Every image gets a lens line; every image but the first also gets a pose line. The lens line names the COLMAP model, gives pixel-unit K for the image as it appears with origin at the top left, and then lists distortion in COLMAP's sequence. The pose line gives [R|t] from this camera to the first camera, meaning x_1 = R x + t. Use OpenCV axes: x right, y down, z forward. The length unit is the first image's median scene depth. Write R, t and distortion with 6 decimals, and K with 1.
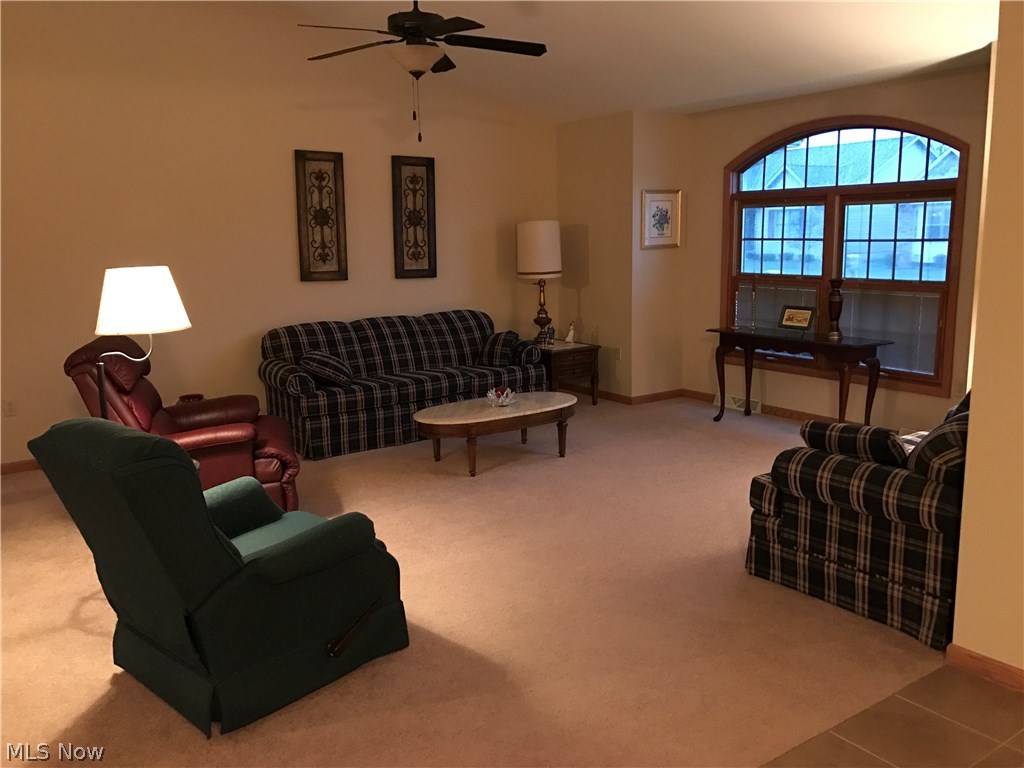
lens RADIAL K [[835.0, 0, 512.0], [0, 835.0, 384.0], [0, 0, 1]] dist [0.084237, -0.098054]
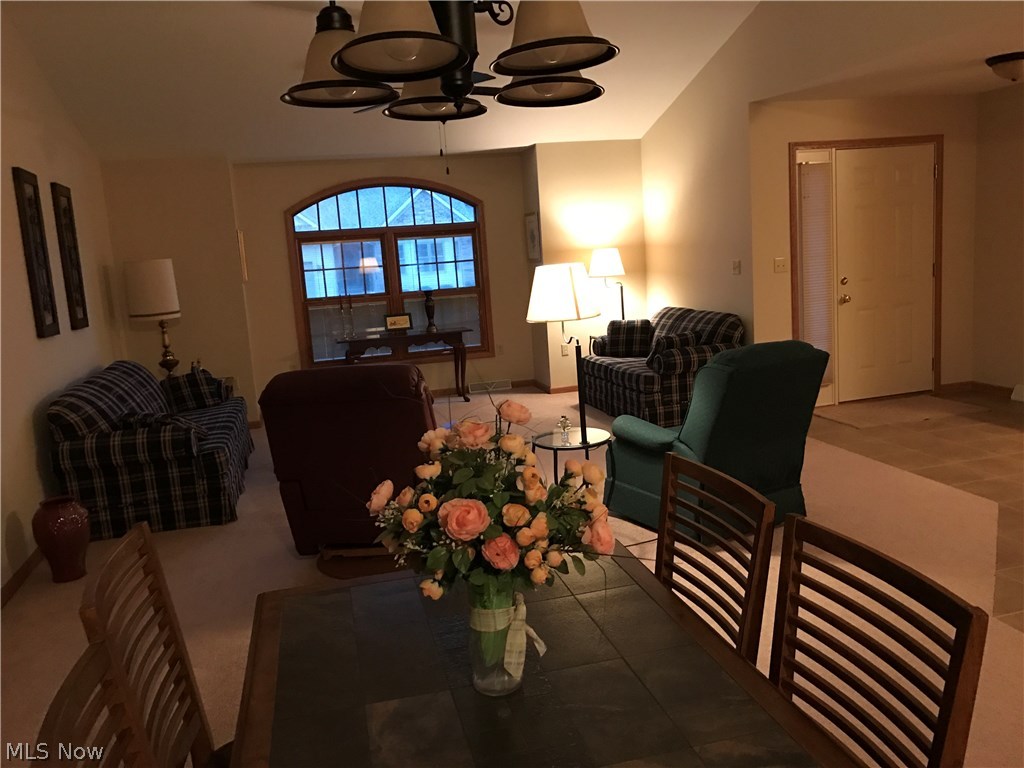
lens RADIAL K [[835.0, 0, 512.0], [0, 835.0, 384.0], [0, 0, 1]] dist [0.084237, -0.098054]
pose [[0.328765, -0.154818, 0.931636, -0.867874], [0.234198, 0.969024, 0.078385, -0.044600], [-0.914913, 0.192417, 0.354839, 0.375602]]
